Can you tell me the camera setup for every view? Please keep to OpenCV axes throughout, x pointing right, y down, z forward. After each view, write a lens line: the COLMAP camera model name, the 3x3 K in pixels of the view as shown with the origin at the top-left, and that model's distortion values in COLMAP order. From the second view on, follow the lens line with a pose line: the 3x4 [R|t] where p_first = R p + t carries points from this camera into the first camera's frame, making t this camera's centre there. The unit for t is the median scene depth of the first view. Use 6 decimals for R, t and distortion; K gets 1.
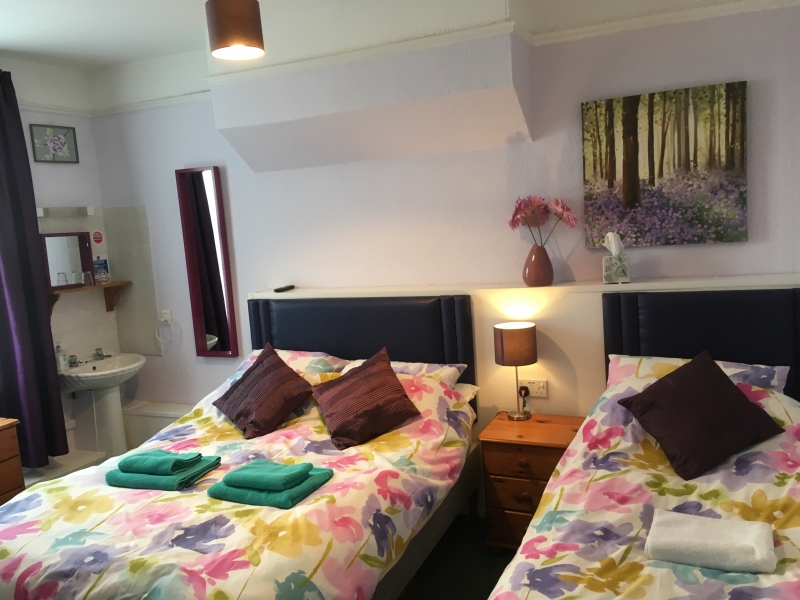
lens RADIAL K [[680.5, 0, 400.0], [0, 680.5, 300.0], [0, 0, 1]] dist [0.120003, -0.182634]
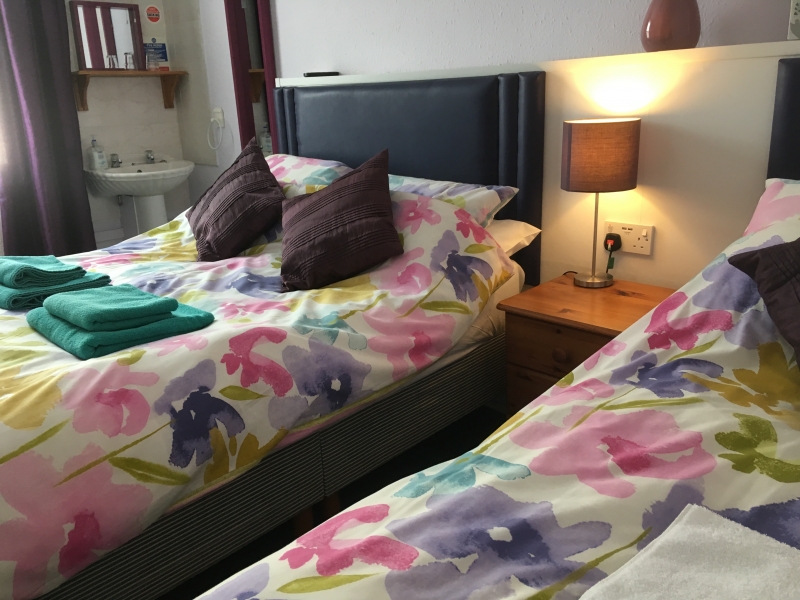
lens RADIAL K [[680.5, 0, 400.0], [0, 680.5, 300.0], [0, 0, 1]] dist [0.120003, -0.182634]
pose [[0.936056, 0.133983, -0.325343, 0.231845], [-0.070015, 0.977097, 0.200948, 0.084133], [0.344815, -0.165319, 0.923998, 0.421247]]
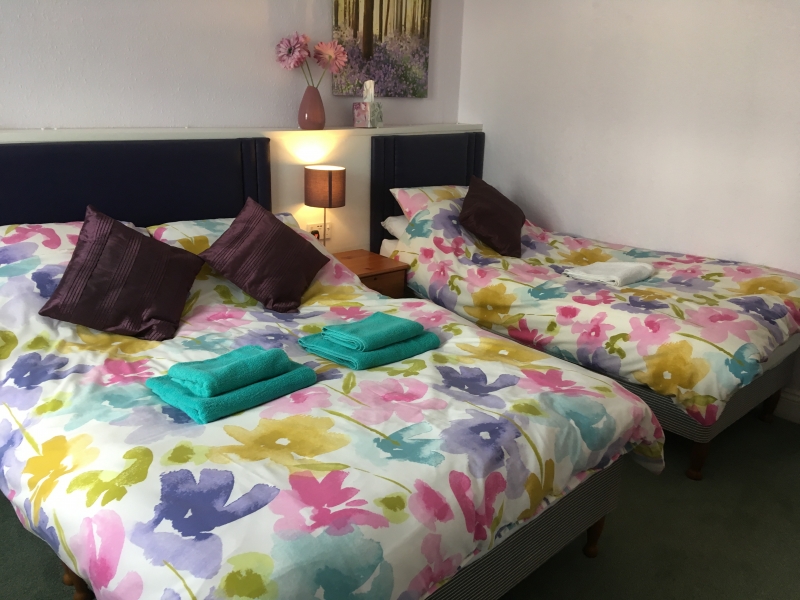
lens RADIAL K [[680.5, 0, 400.0], [0, 680.5, 300.0], [0, 0, 1]] dist [0.120003, -0.182634]
pose [[0.363354, -0.188623, 0.912357, -0.798428], [0.058233, 0.981974, 0.179824, 0.056892], [-0.929830, -0.012210, 0.367788, 0.560813]]
